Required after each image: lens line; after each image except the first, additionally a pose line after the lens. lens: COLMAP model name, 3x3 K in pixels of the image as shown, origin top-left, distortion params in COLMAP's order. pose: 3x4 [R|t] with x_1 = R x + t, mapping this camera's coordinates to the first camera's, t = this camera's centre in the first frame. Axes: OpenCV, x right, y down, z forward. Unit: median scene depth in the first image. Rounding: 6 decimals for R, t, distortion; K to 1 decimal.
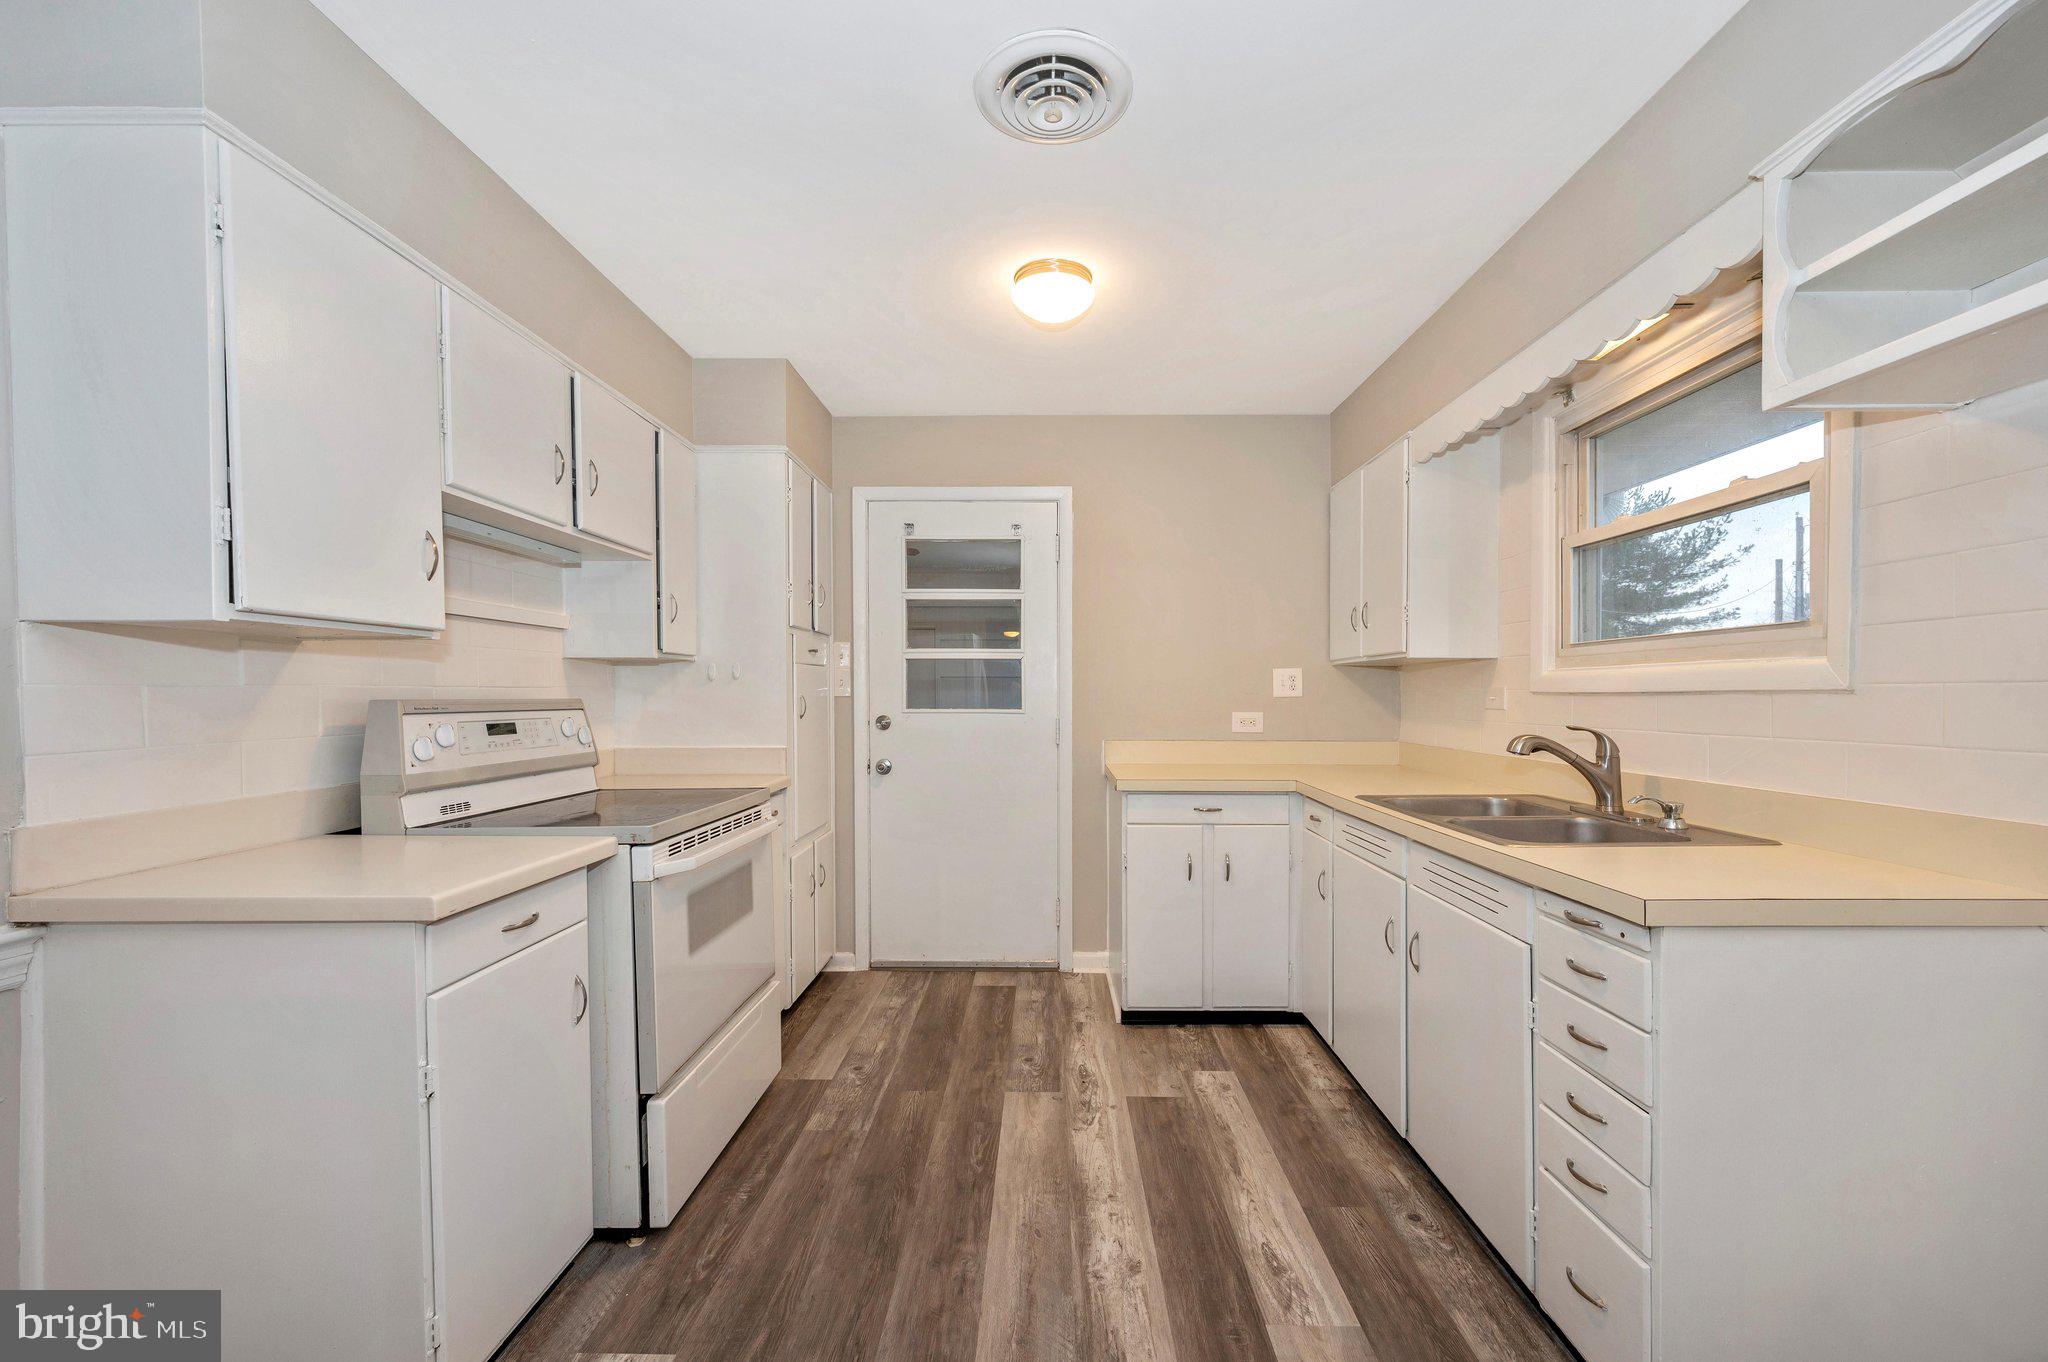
lens RADIAL K [[823.2, 0, 1041.0], [0, 823.2, 716.5], [0, 0, 1]] dist [0.001115, 0.000123]
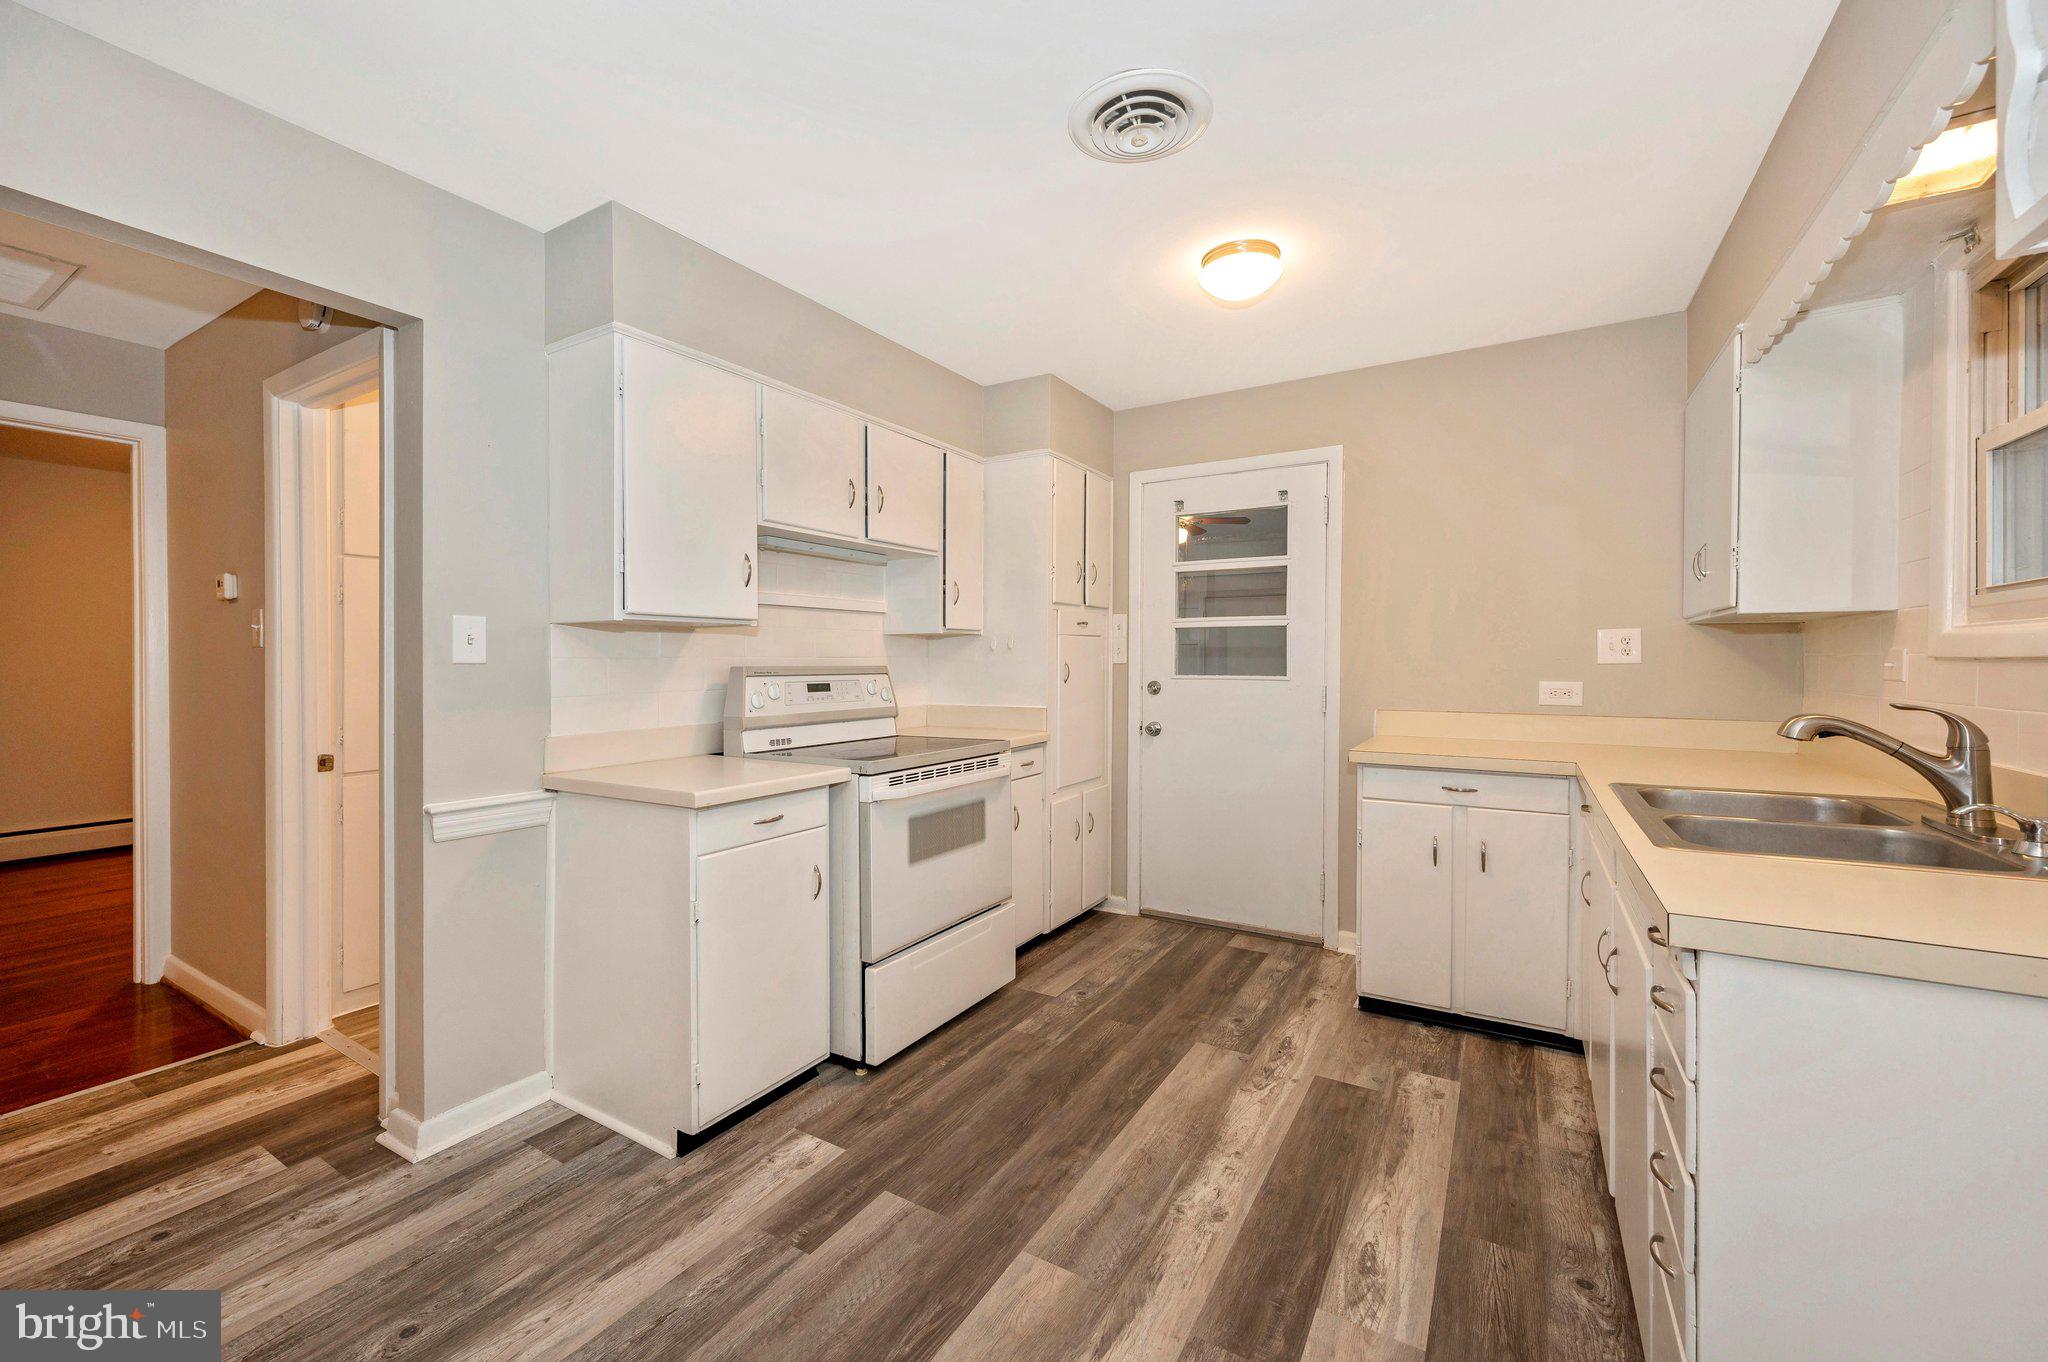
lens RADIAL K [[818.0, 0, 1022.0], [0, 818.0, 674.9], [0, 0, 1]] dist [0.002024, -0.000036]
pose [[0.861878, 0.006036, -0.507080, 0.319561], [-0.010709, 0.999923, -0.006299, -0.001214], [0.507003, 0.010860, 0.861876, -0.015179]]
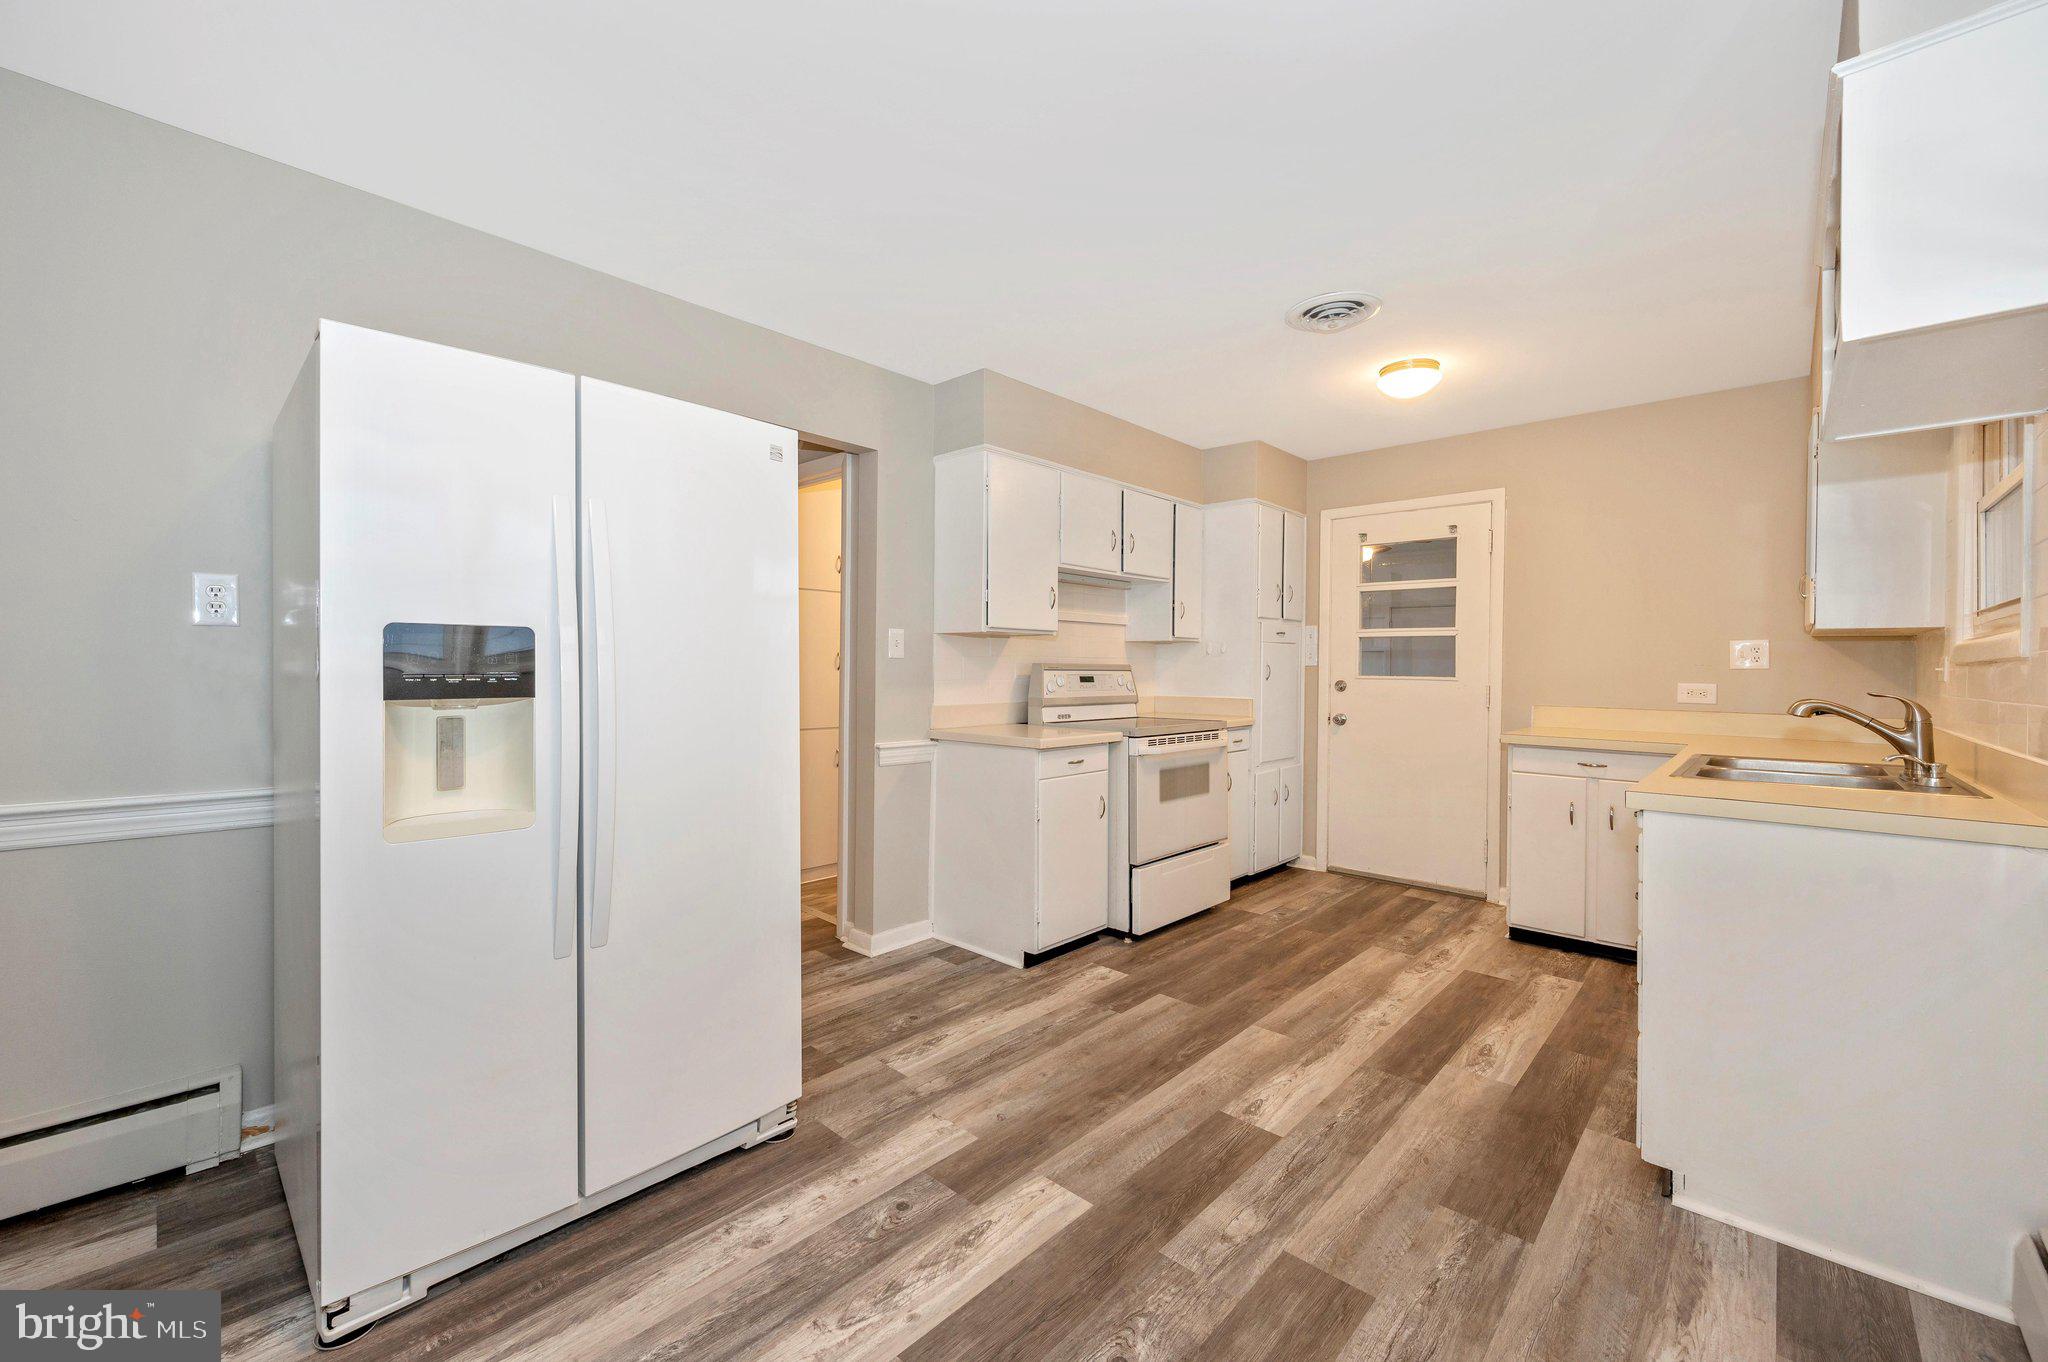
lens RADIAL K [[823.5, 0, 1033.8], [0, 823.5, 663.8], [0, 0, 1]] dist [0.002071, 0.000144]
pose [[0.746976, 0.003683, -0.664841, 0.504775], [-0.026313, 0.999365, -0.024027, 0.027004], [0.664330, 0.035441, 0.746599, -0.496700]]
